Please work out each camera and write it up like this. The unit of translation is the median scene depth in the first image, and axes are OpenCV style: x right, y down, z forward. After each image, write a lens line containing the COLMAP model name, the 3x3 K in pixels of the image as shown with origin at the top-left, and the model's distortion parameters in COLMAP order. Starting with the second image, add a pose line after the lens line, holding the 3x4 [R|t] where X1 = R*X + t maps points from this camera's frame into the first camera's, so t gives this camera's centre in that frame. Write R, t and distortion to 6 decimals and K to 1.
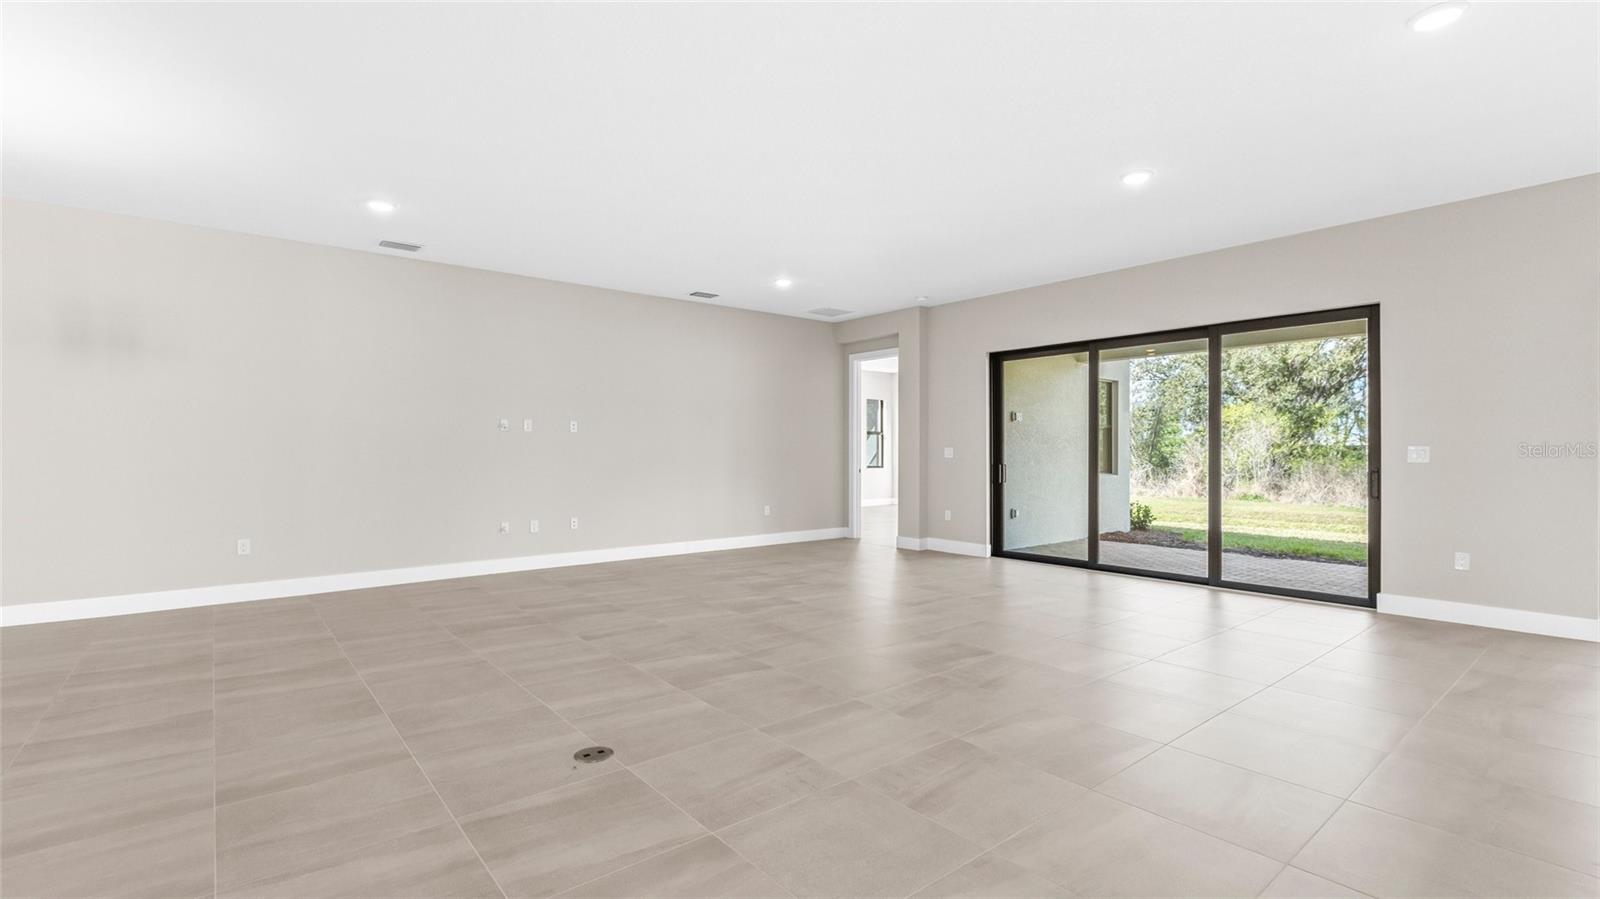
lens RADIAL K [[714.0, 0, 802.3], [0, 714.0, 449.6], [0, 0, 1]] dist [0.005871, -0.002037]
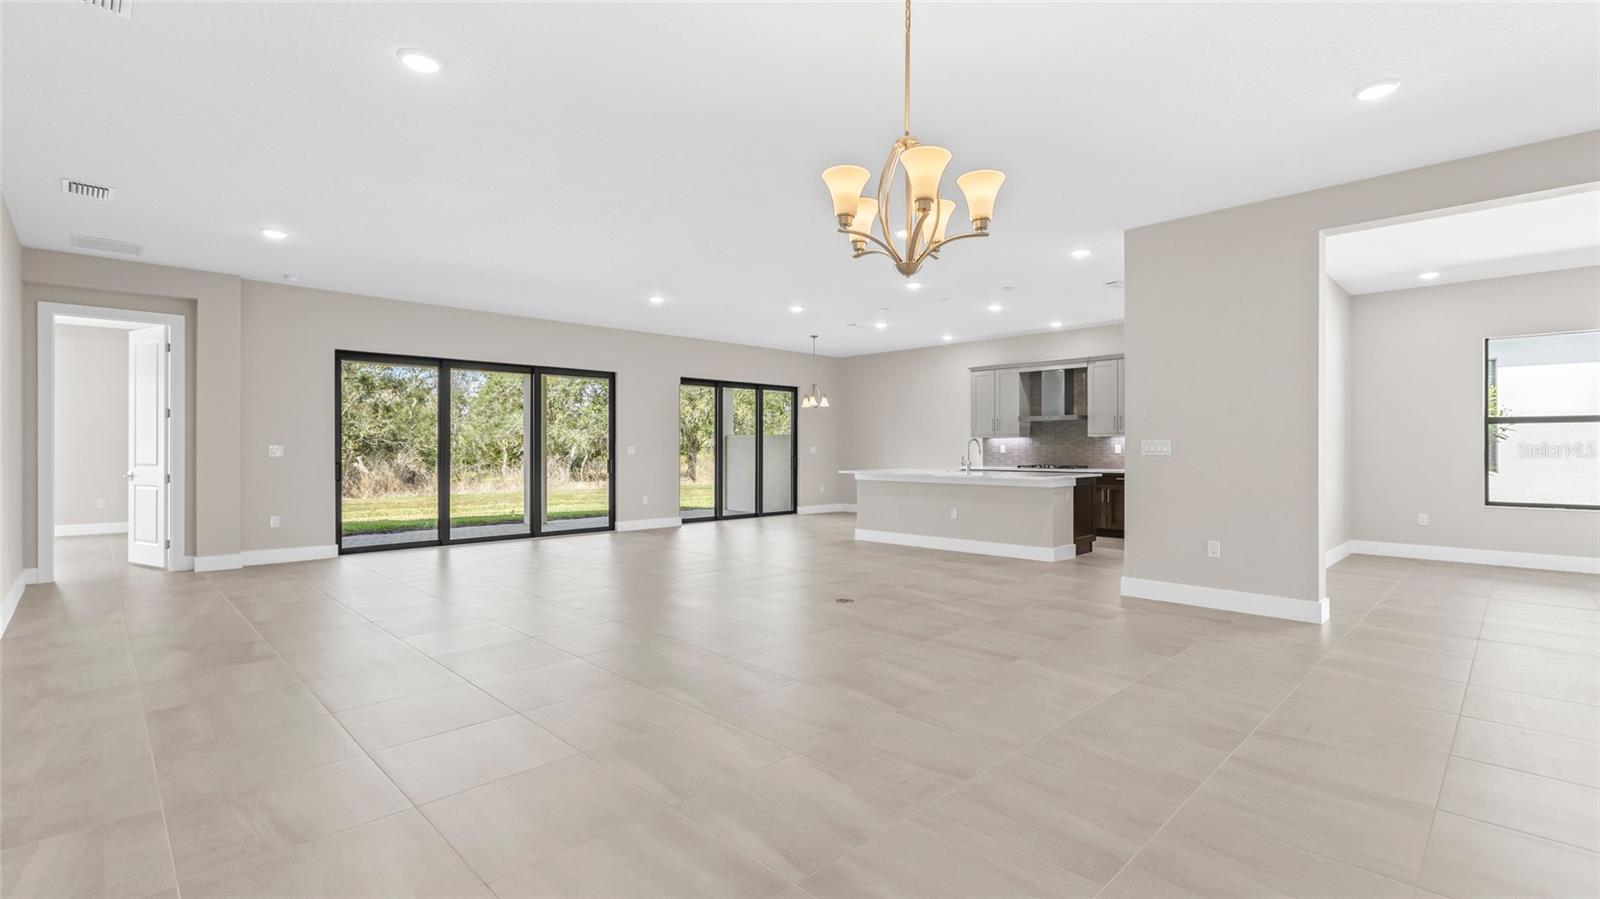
lens RADIAL K [[714.0, 0, 806.7], [0, 714.0, 442.9], [0, 0, 1]] dist [0.005871, -0.002037]
pose [[-0.118820, 0.010692, 0.992858, -1.014742], [0.001320, 0.999943, -0.010611, 0.005863], [-0.992915, 0.000050, -0.118827, 0.599884]]
